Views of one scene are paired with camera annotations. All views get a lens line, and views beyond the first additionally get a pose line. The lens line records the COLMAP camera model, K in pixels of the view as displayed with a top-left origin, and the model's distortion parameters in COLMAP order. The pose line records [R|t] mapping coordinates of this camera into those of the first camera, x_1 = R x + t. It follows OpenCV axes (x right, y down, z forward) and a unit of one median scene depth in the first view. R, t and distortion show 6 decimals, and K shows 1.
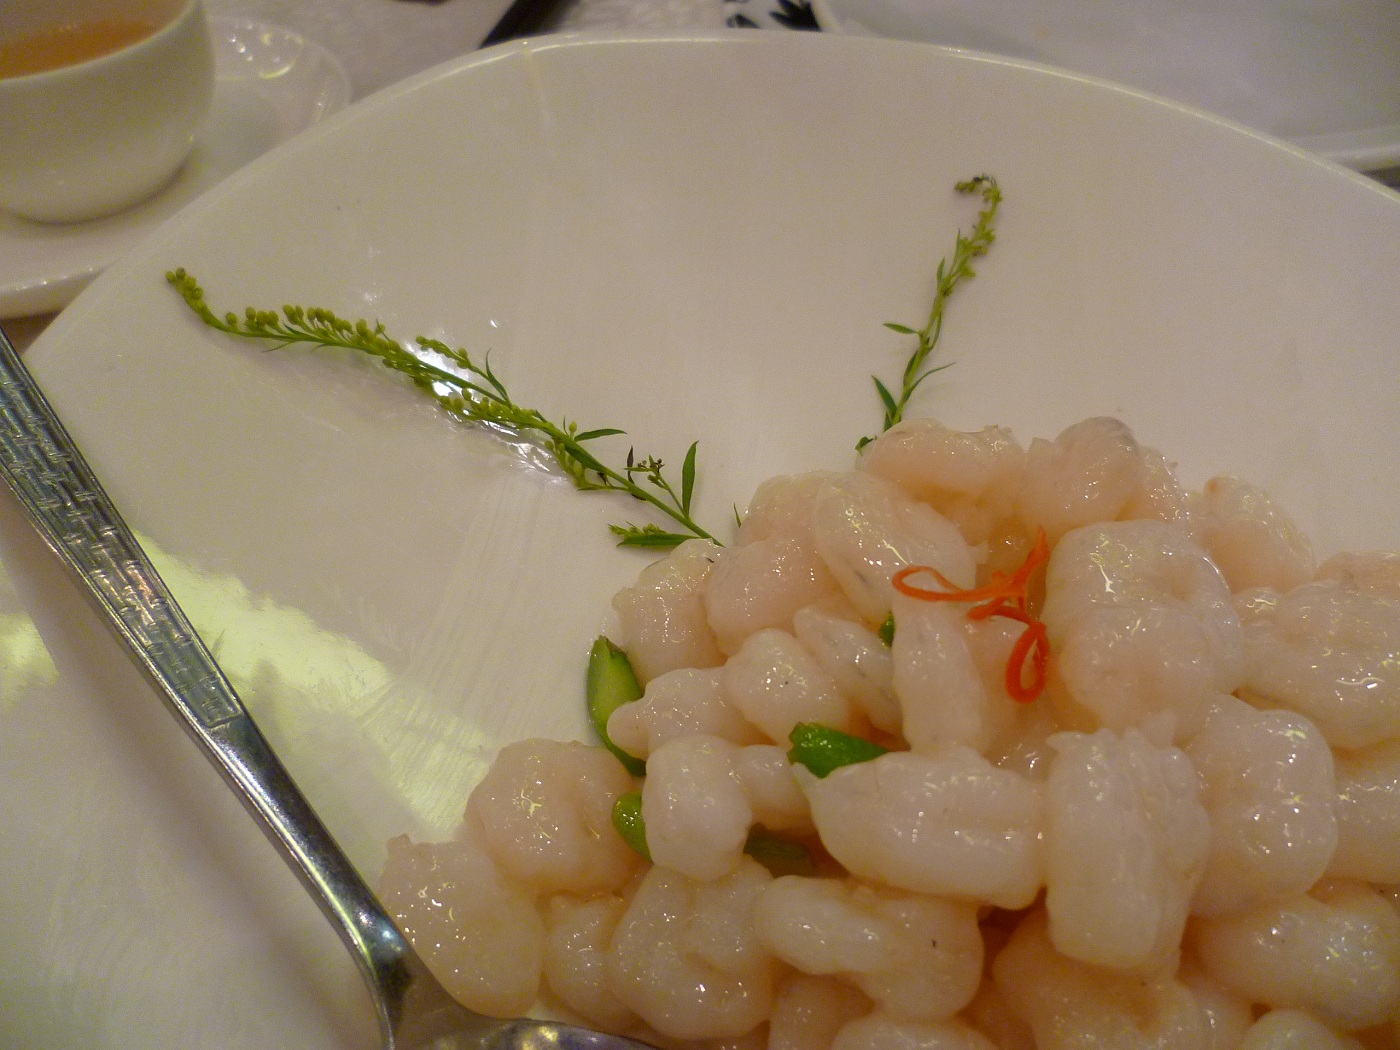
lens RADIAL K [[1139.0, 0, 707.4], [0, 1139.0, 525.9], [0, 0, 1]] dist [-0.058932, -0.005611]
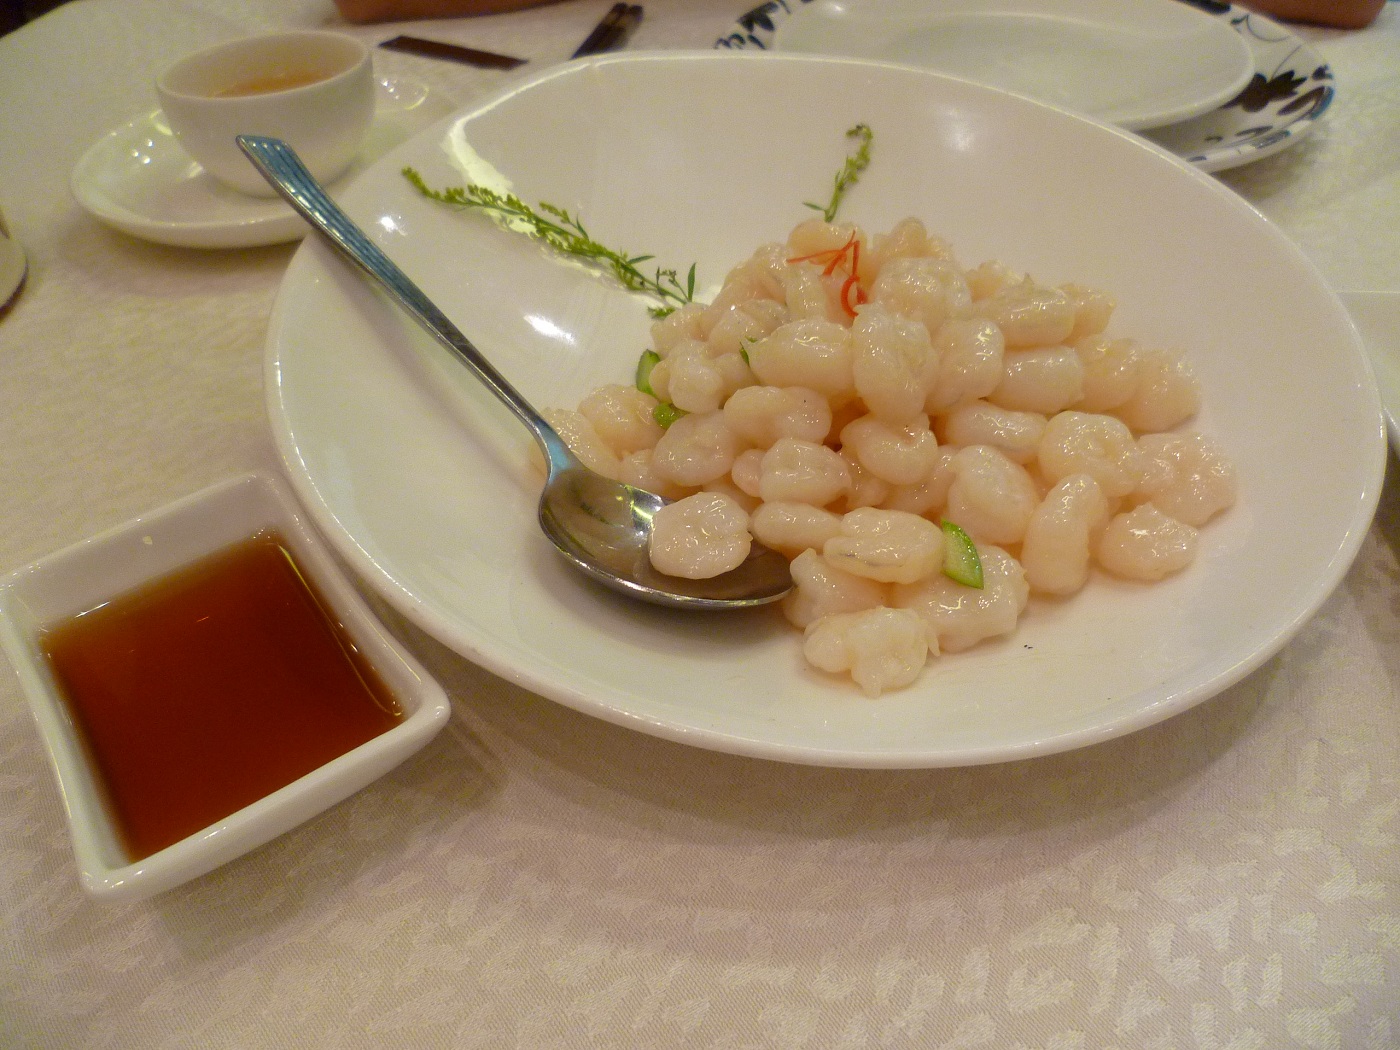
lens RADIAL K [[1139.0, 0, 694.0], [0, 1139.0, 524.3], [0, 0, 1]] dist [-0.058932, -0.005611]
pose [[0.999740, -0.011575, -0.019634, 0.018033], [0.009545, 0.994892, -0.100494, 0.508823], [0.020697, 0.100281, 0.994744, -0.712708]]
